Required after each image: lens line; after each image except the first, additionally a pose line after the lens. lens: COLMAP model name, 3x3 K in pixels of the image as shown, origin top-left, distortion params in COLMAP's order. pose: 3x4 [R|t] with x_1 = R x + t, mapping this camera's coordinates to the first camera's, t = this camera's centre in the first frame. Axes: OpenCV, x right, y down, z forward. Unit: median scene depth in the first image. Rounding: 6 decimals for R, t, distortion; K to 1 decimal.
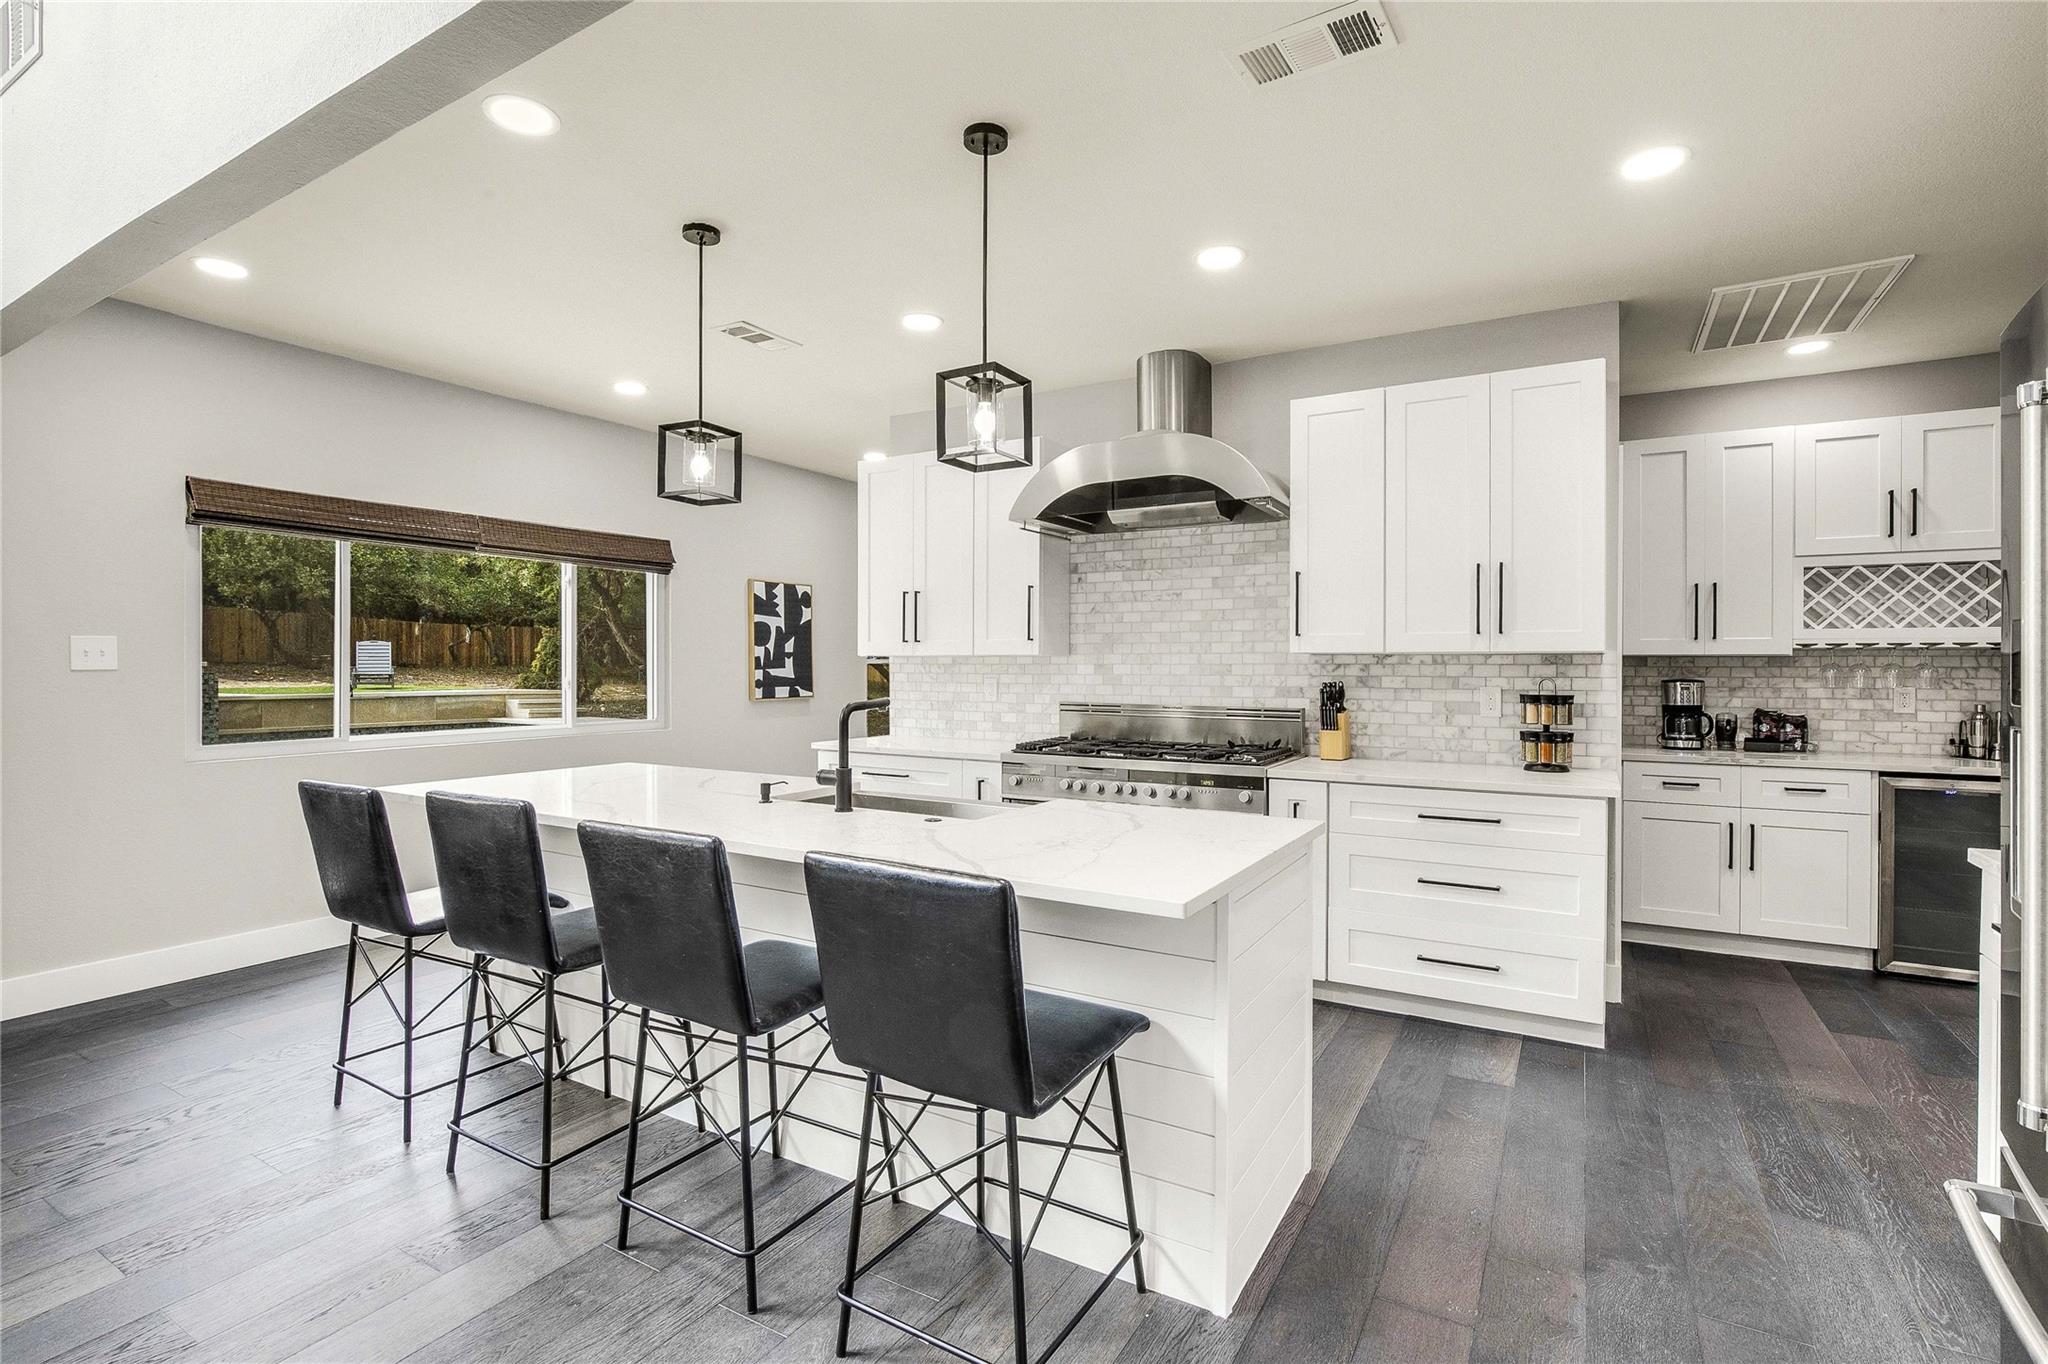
lens RADIAL K [[946.4, 0, 1023.0], [0, 946.4, 676.3], [0, 0, 1]] dist [-0.021909, 0.006886]
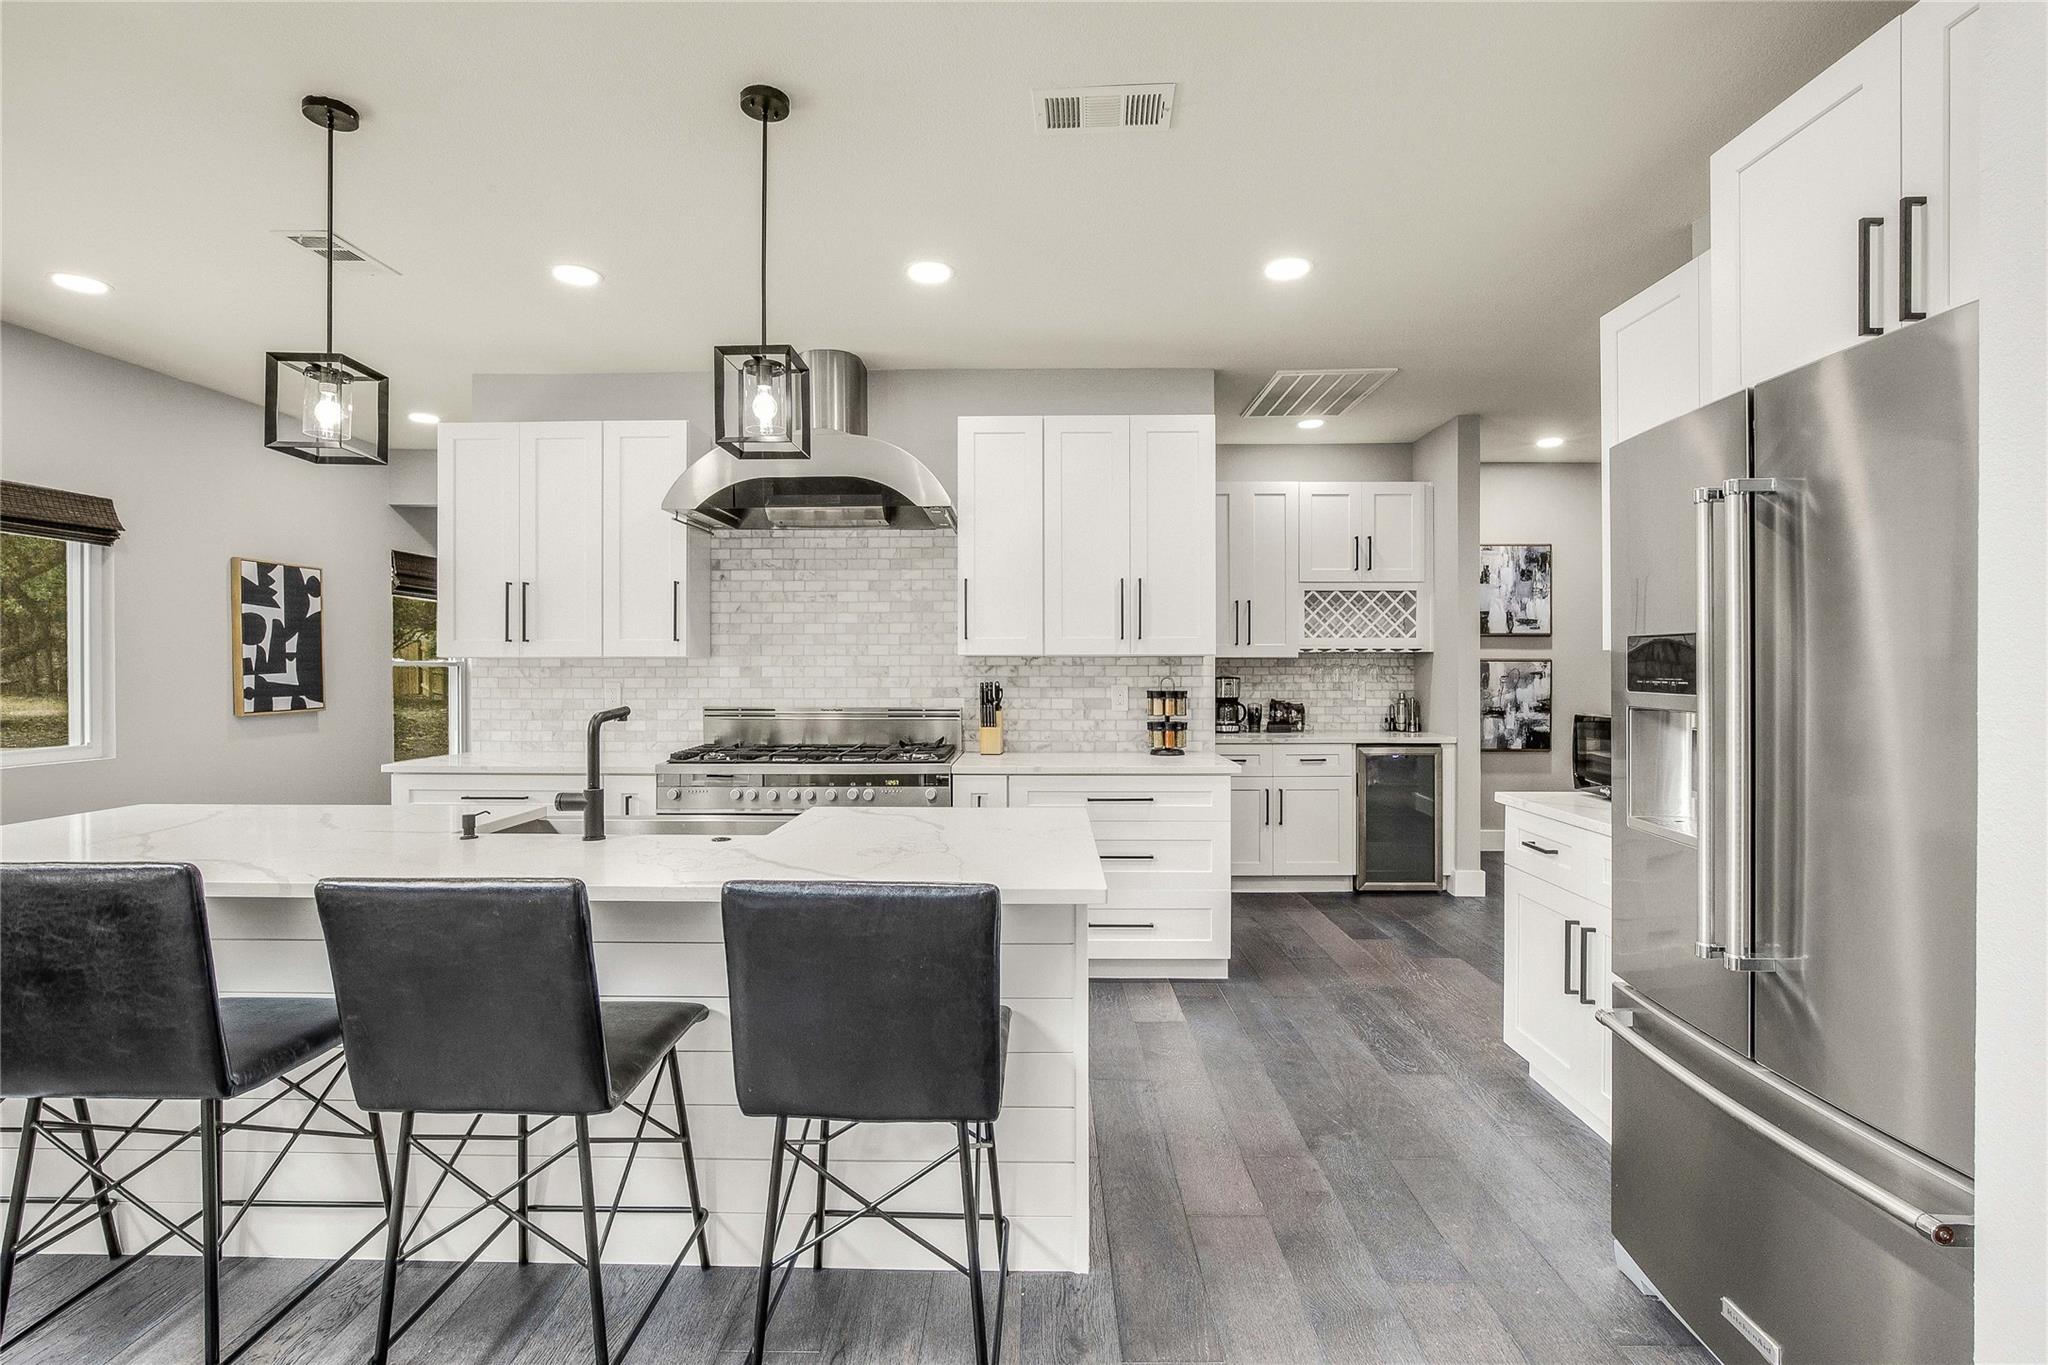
lens RADIAL K [[946.4, 0, 1016.5], [0, 946.4, 676.2], [0, 0, 1]] dist [-0.021909, 0.006886]
pose [[0.873622, -0.008604, 0.486529, -0.177518], [0.009346, 0.999956, 0.000903, -0.001642], [-0.486516, 0.003758, 0.873664, 0.044338]]
